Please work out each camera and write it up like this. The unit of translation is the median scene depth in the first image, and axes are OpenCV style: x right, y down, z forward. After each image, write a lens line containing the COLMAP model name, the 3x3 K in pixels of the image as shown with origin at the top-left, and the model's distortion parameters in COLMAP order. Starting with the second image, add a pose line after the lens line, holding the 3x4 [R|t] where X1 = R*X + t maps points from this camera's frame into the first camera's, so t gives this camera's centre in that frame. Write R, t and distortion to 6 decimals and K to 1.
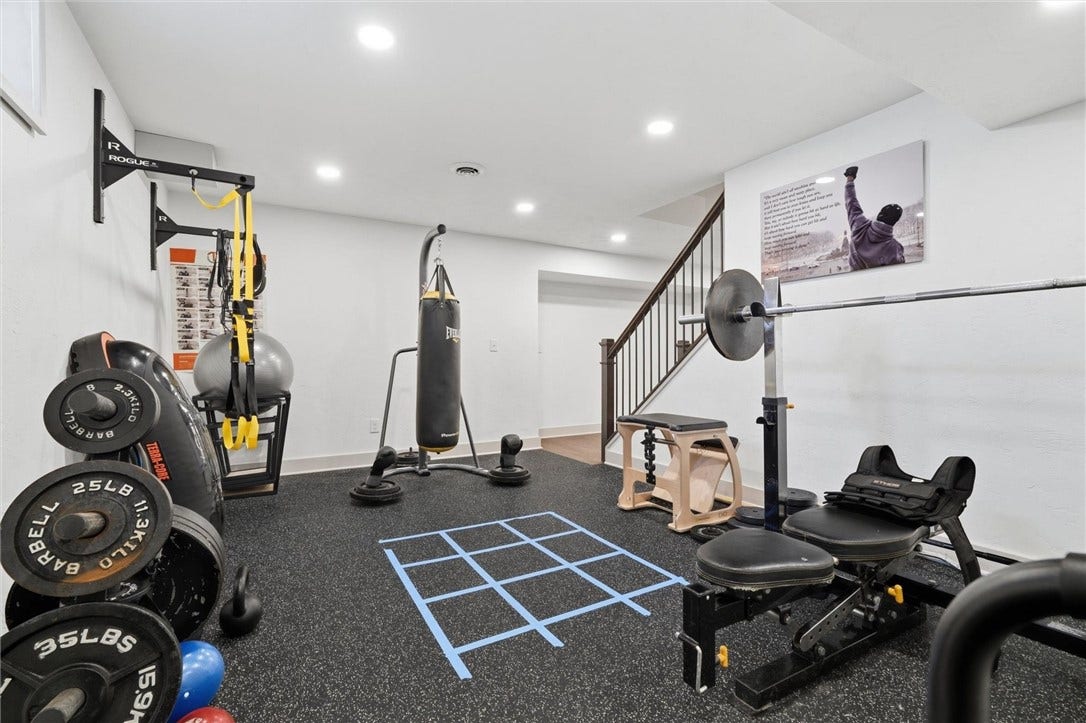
lens RADIAL K [[489.2, 0, 543.0], [0, 489.2, 361.5], [0, 0, 1]] dist [0.001684, 0.000750]
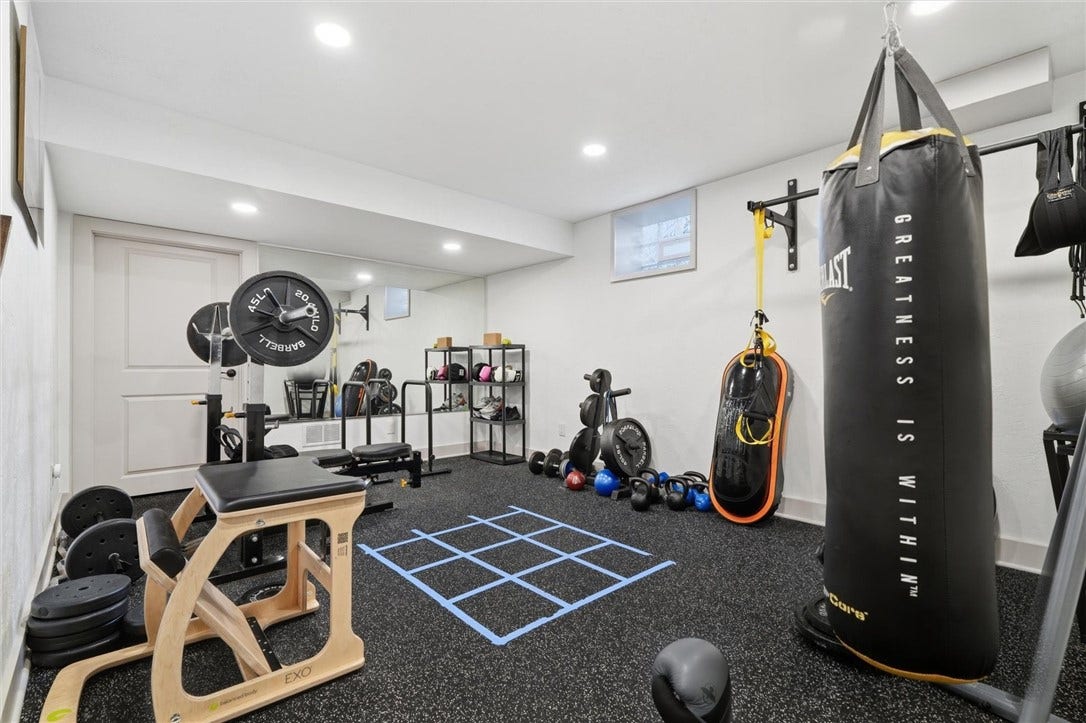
lens RADIAL K [[489.2, 0, 543.0], [0, 489.2, 361.5], [0, 0, 1]] dist [0.001684, 0.000750]
pose [[-0.977448, 0.000104, -0.211175, 0.109951], [0.003083, 0.999900, -0.013774, 0.003452], [0.211153, -0.014114, -0.977351, 2.055419]]
